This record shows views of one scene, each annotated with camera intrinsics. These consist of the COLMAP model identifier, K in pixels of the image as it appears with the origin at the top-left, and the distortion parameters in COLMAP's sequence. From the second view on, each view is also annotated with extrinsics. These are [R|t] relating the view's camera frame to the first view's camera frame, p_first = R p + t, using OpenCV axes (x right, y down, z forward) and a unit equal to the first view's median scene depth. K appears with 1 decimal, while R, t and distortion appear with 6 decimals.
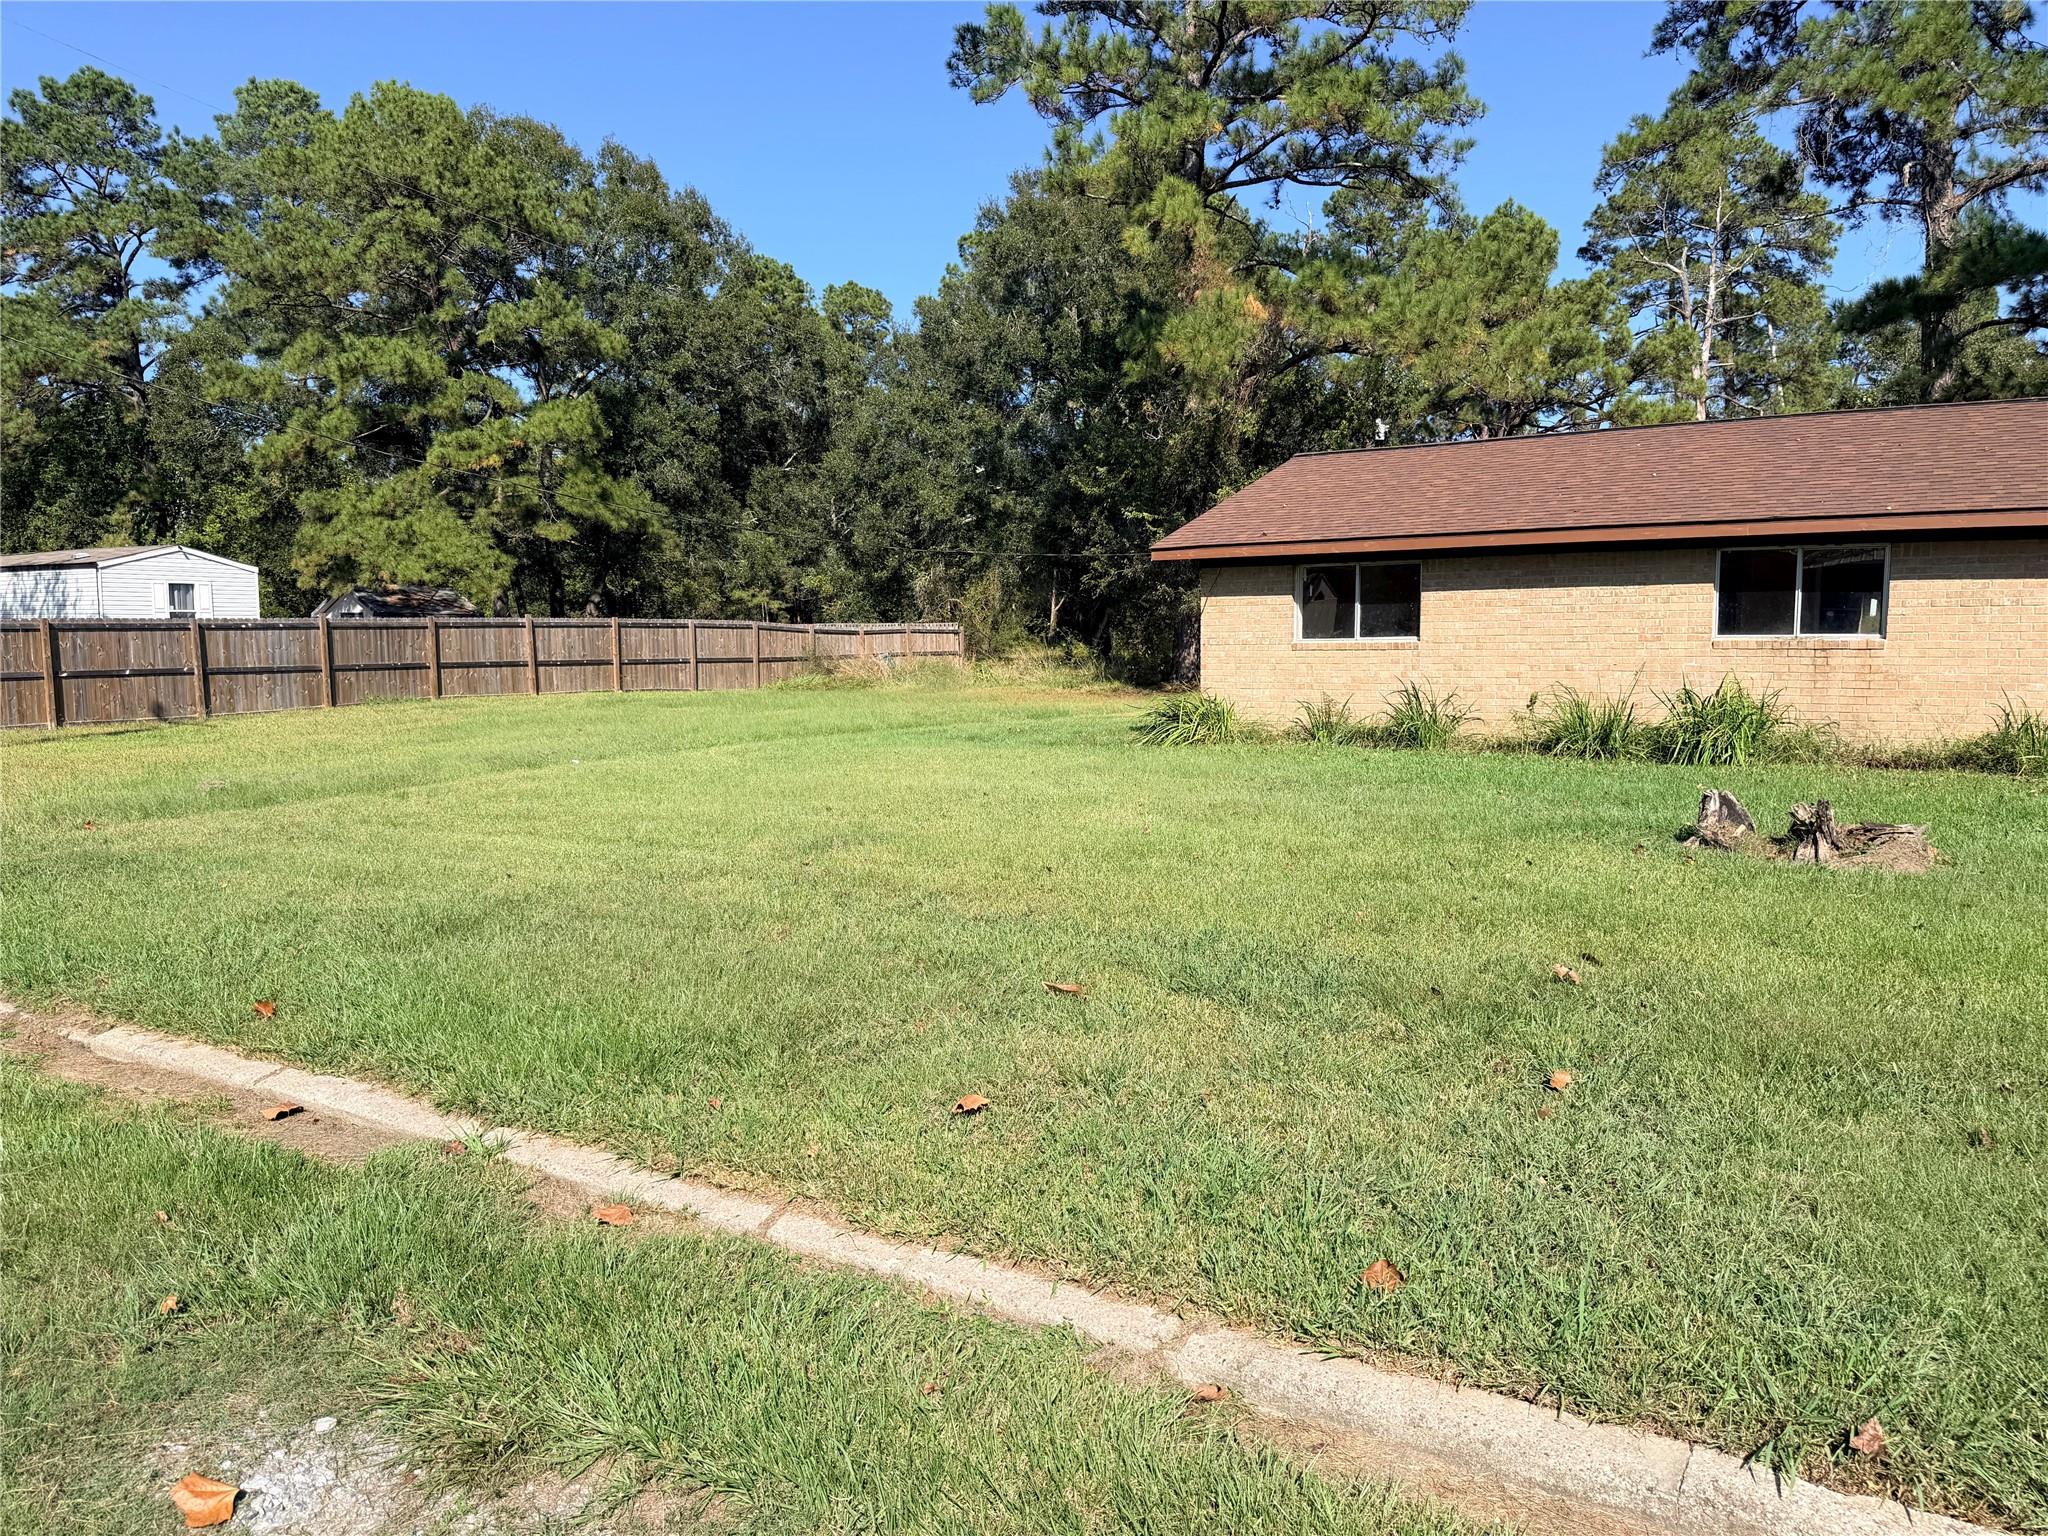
lens RADIAL K [[1450.6, 0, 1012.5], [0, 1450.6, 822.5], [0, 0, 1]] dist [0.053990, -0.063428]
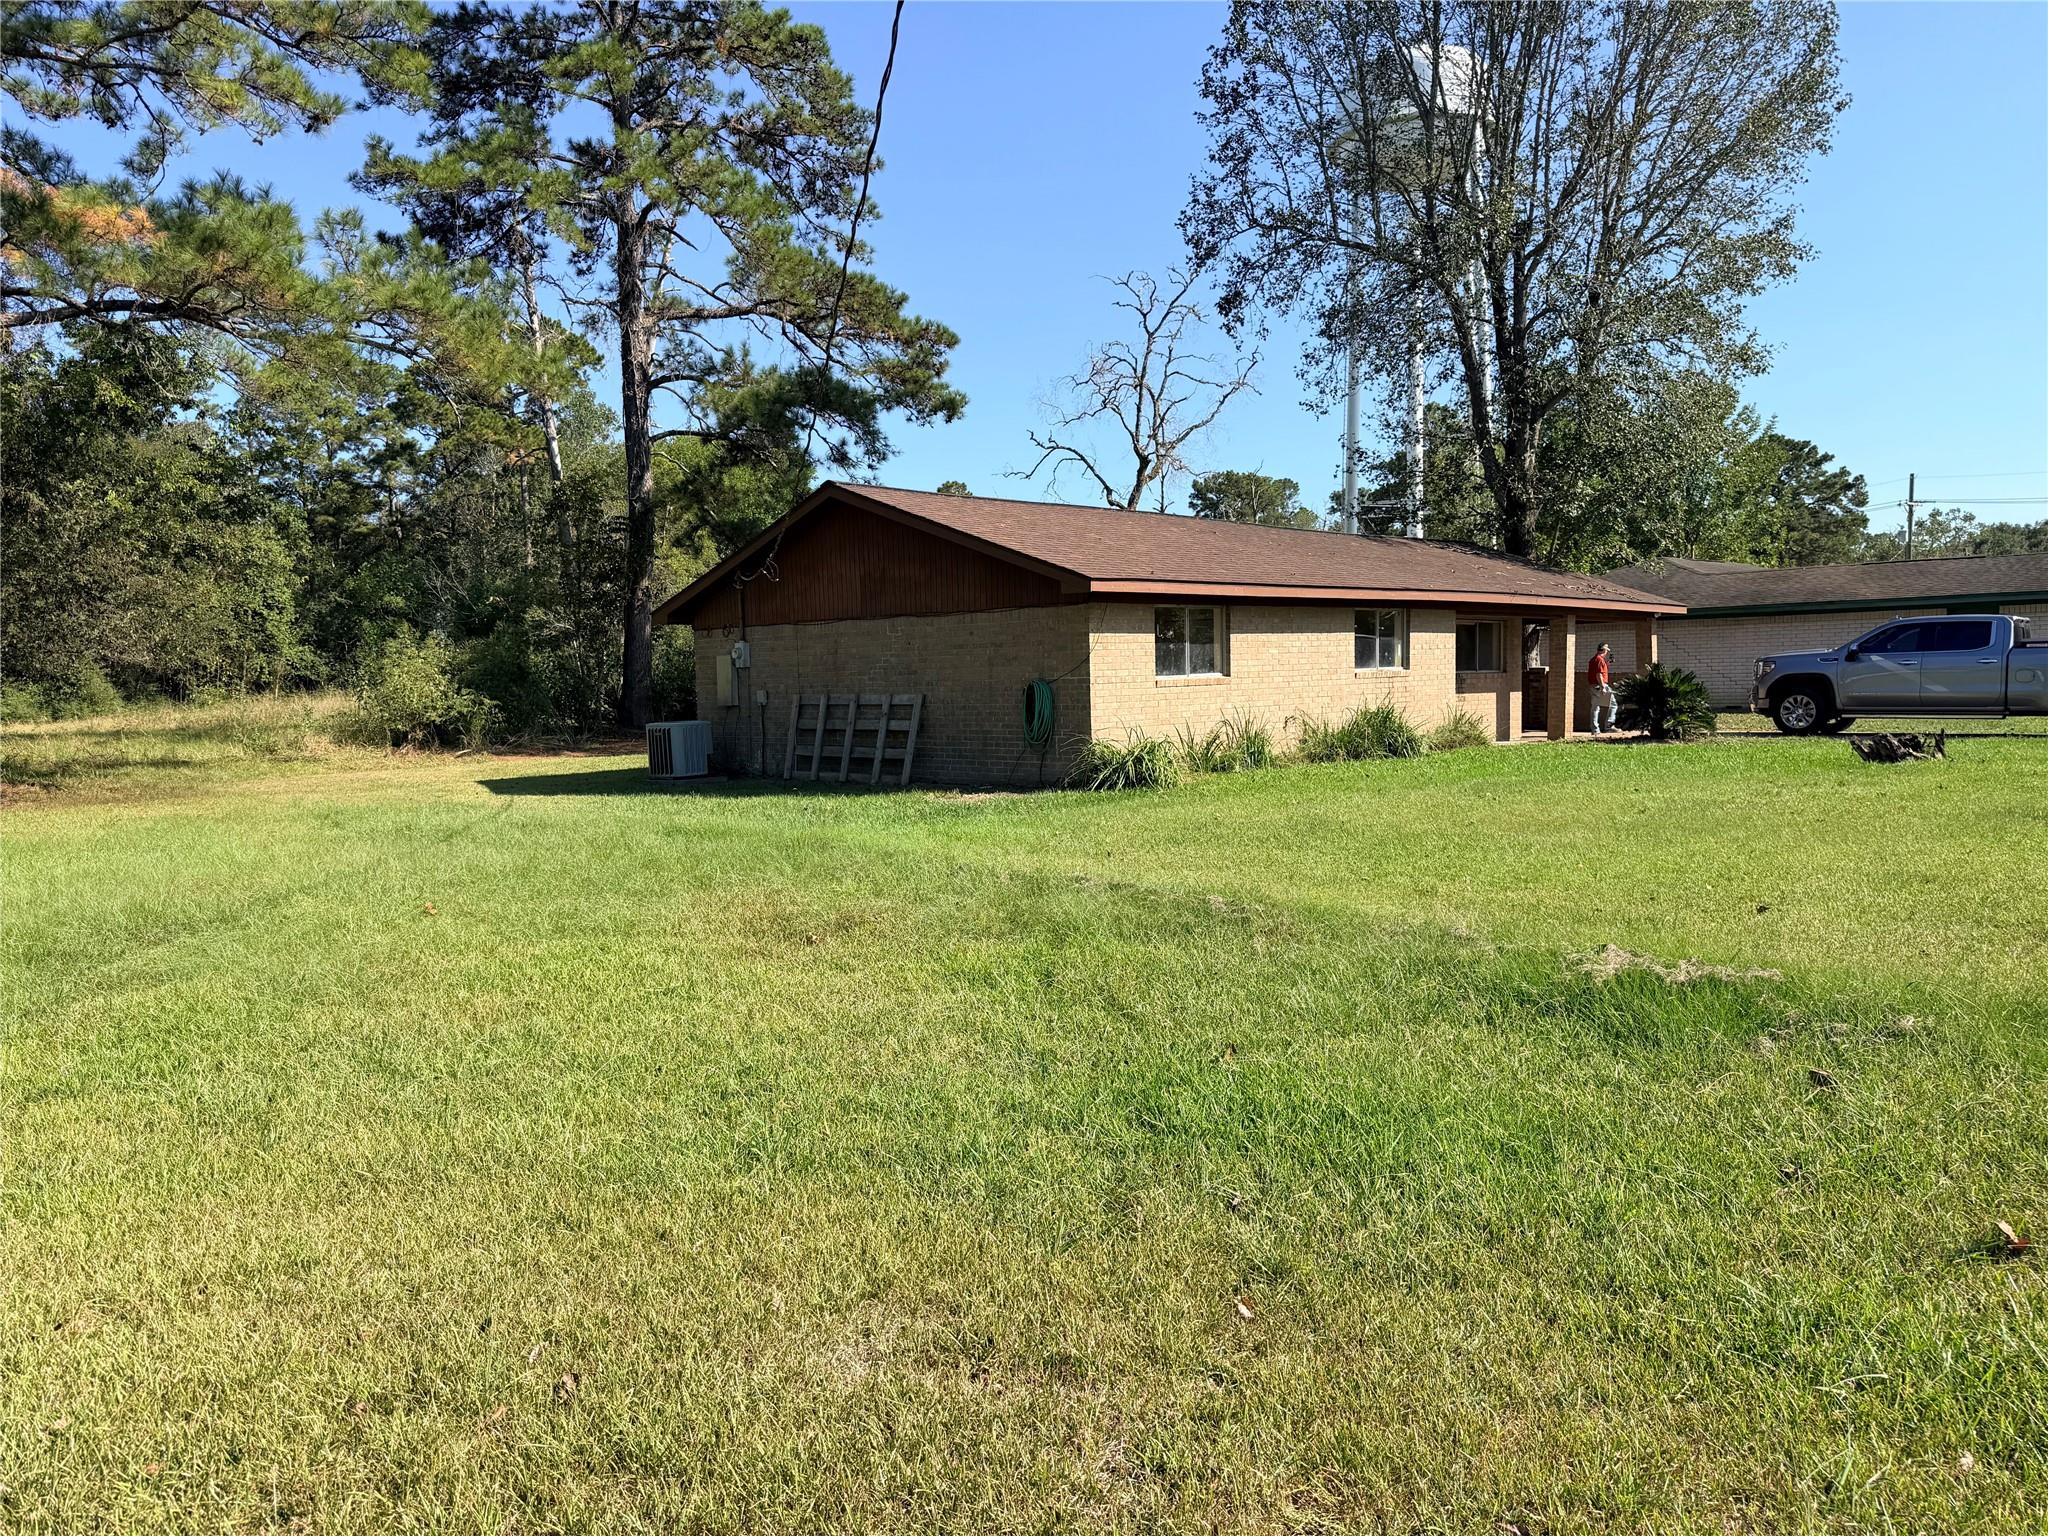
lens RADIAL K [[1450.6, 0, 1030.8], [0, 1450.6, 783.1], [0, 0, 1]] dist [0.053990, -0.063428]
pose [[0.206524, -0.073472, 0.975679, -0.326676], [0.153842, 0.987212, 0.041777, -0.042816], [-0.966271, 0.141473, 0.215186, 0.345550]]
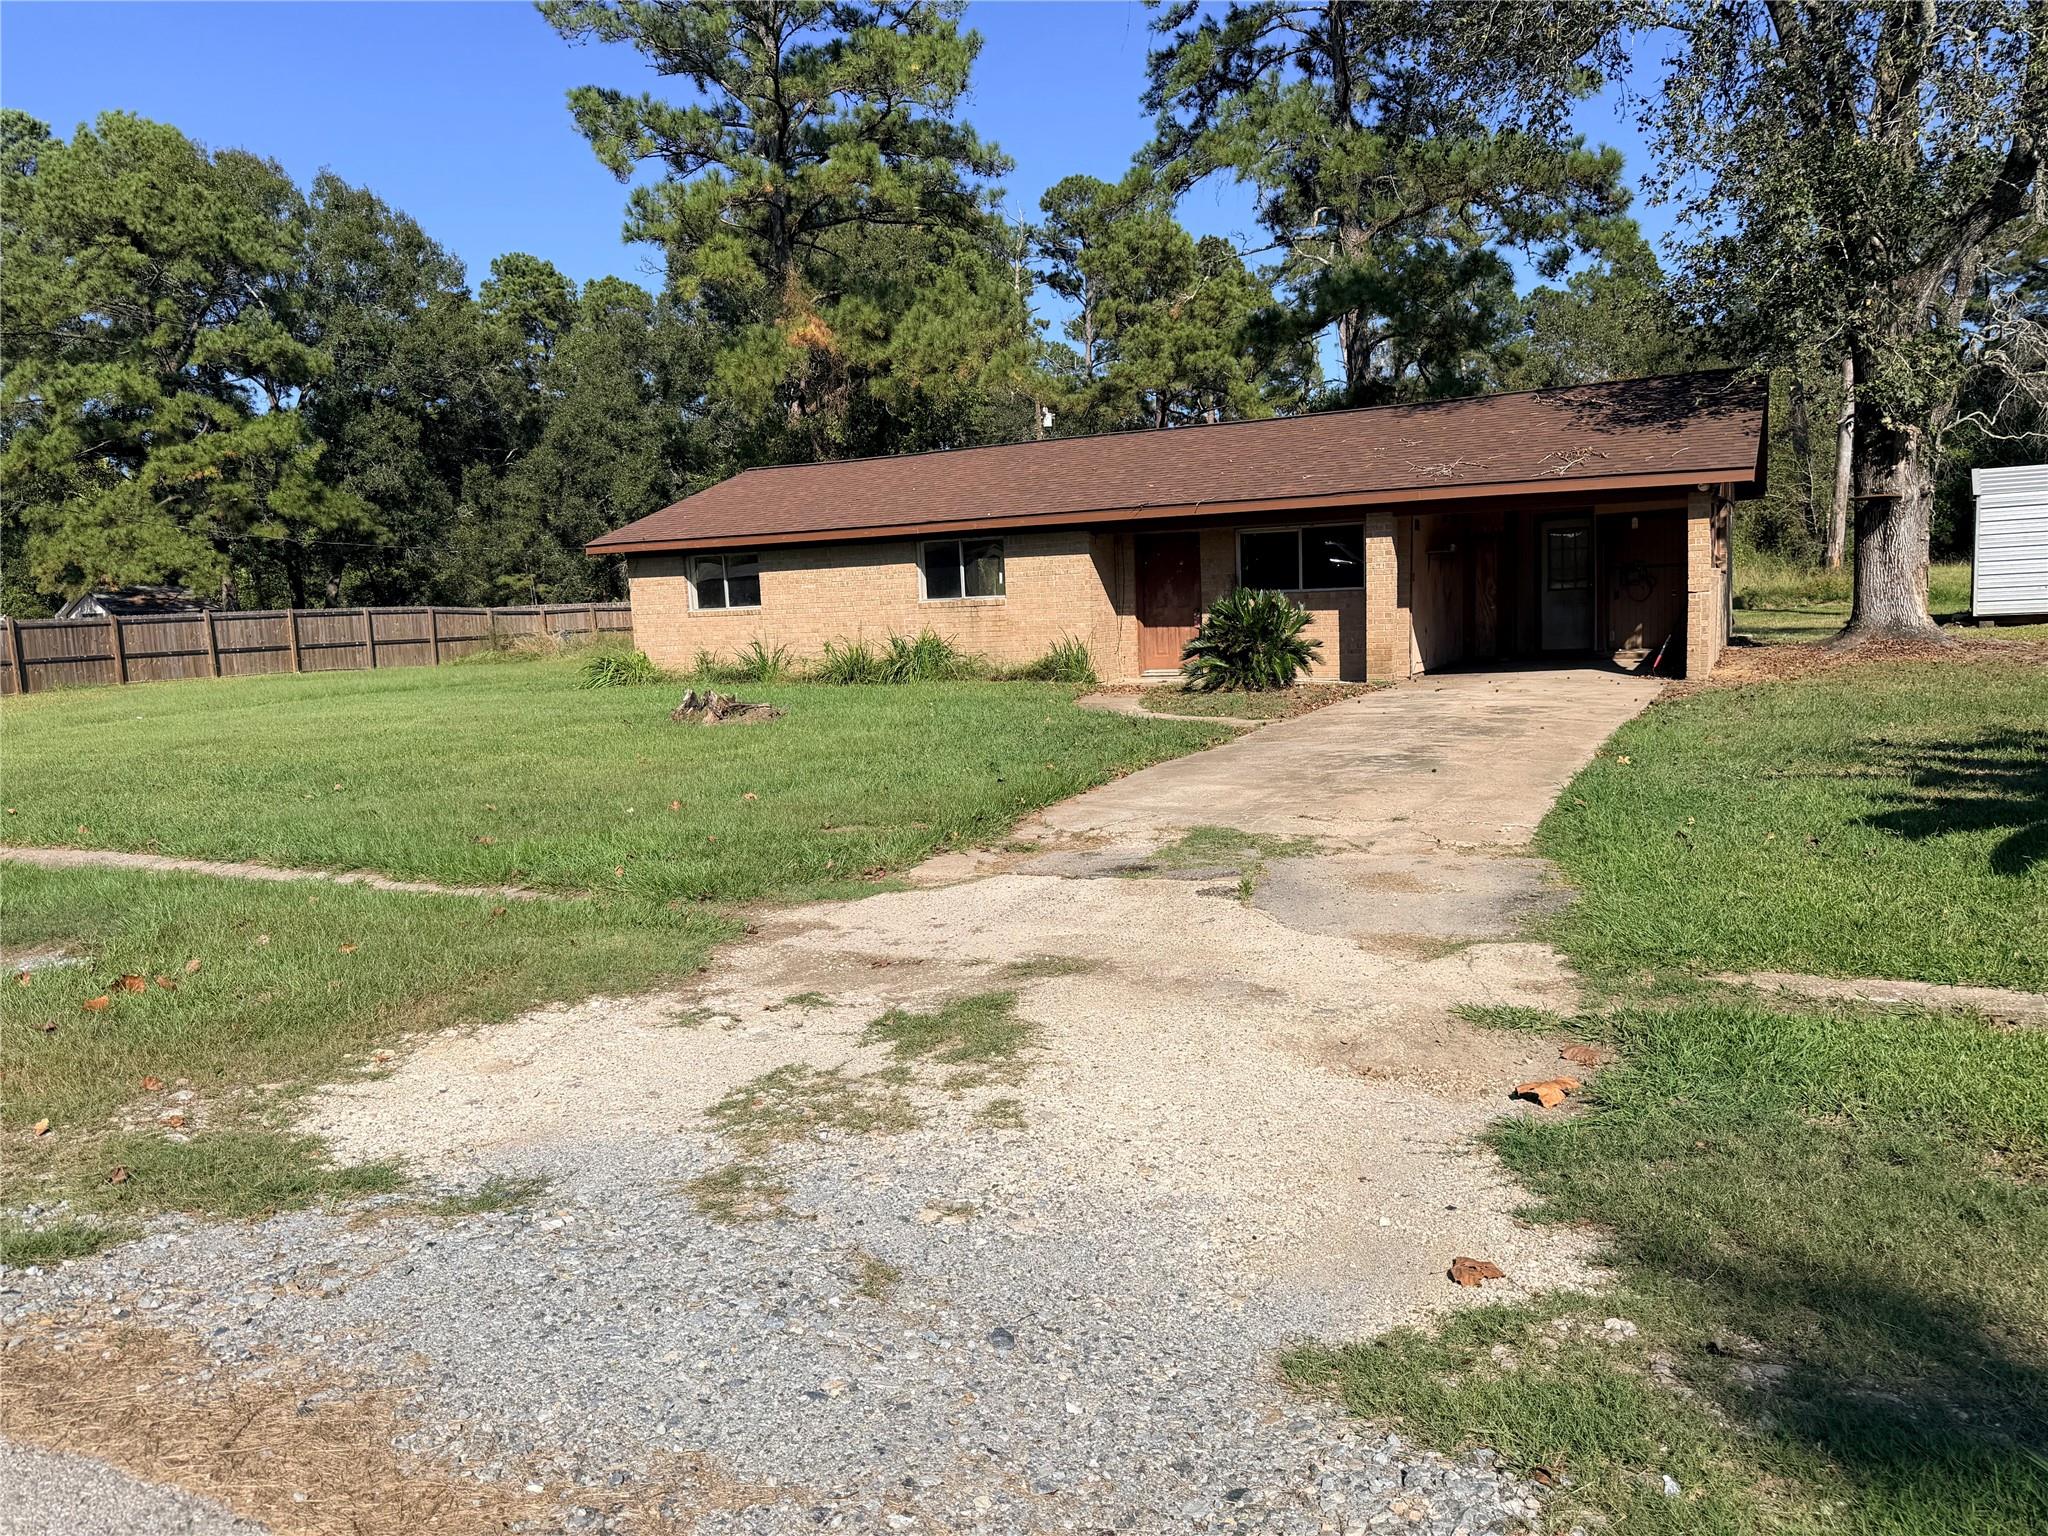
lens RADIAL K [[1450.6, 0, 1013.5], [0, 1450.6, 812.2], [0, 0, 1]] dist [0.053990, -0.063428]
pose [[0.994988, -0.052771, 0.084935, 0.147701], [0.051486, 0.998525, 0.017246, 0.023942], [-0.085720, -0.012787, 0.996237, -0.168223]]
